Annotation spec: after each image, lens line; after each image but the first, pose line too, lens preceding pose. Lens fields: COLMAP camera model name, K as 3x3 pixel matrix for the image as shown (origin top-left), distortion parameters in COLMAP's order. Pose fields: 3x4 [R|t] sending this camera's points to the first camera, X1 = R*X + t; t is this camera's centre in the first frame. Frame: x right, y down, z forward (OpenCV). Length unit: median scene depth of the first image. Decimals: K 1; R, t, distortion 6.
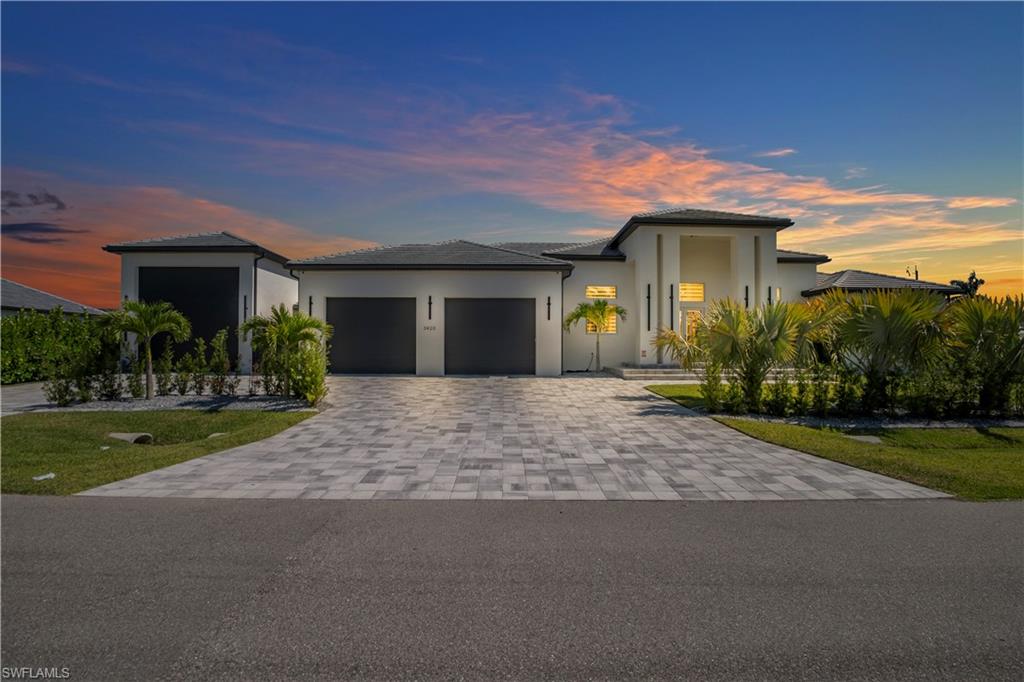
lens RADIAL K [[529.8, 0, 512.0], [0, 529.8, 341.0], [0, 0, 1]] dist [-0.025319, 0.000977]
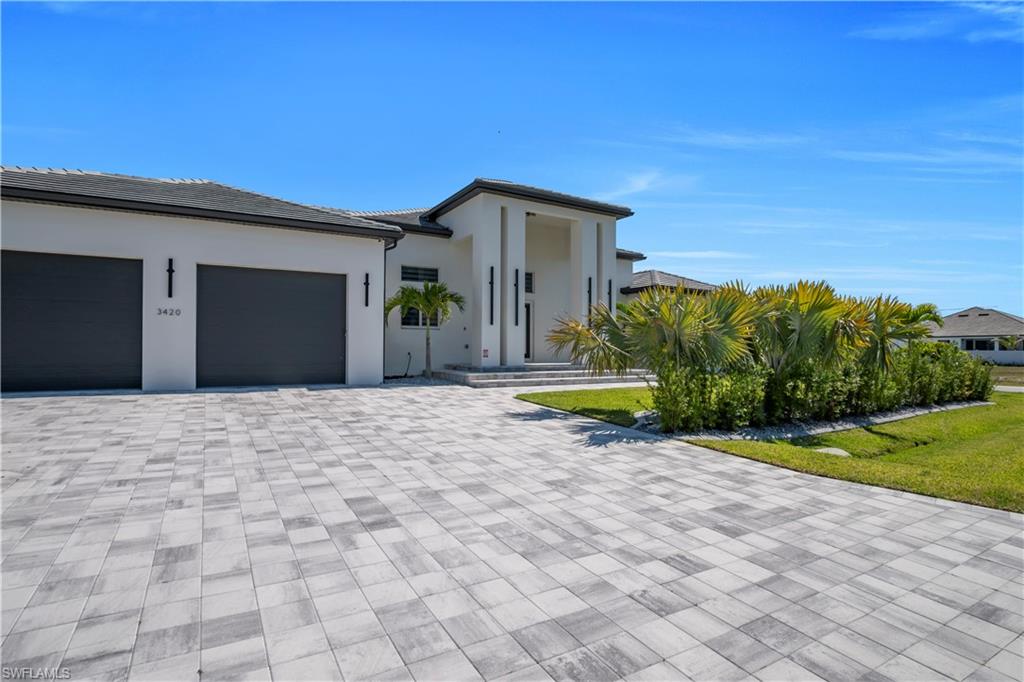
lens RADIAL K [[529.8, 0, 512.0], [0, 529.8, 341.0], [0, 0, 1]] dist [-0.025319, 0.000977]
pose [[0.861075, 0.008558, 0.508407, -0.123188], [-0.010117, 0.999949, 0.000303, 0.004711], [-0.508378, -0.005404, 0.861117, 0.291223]]
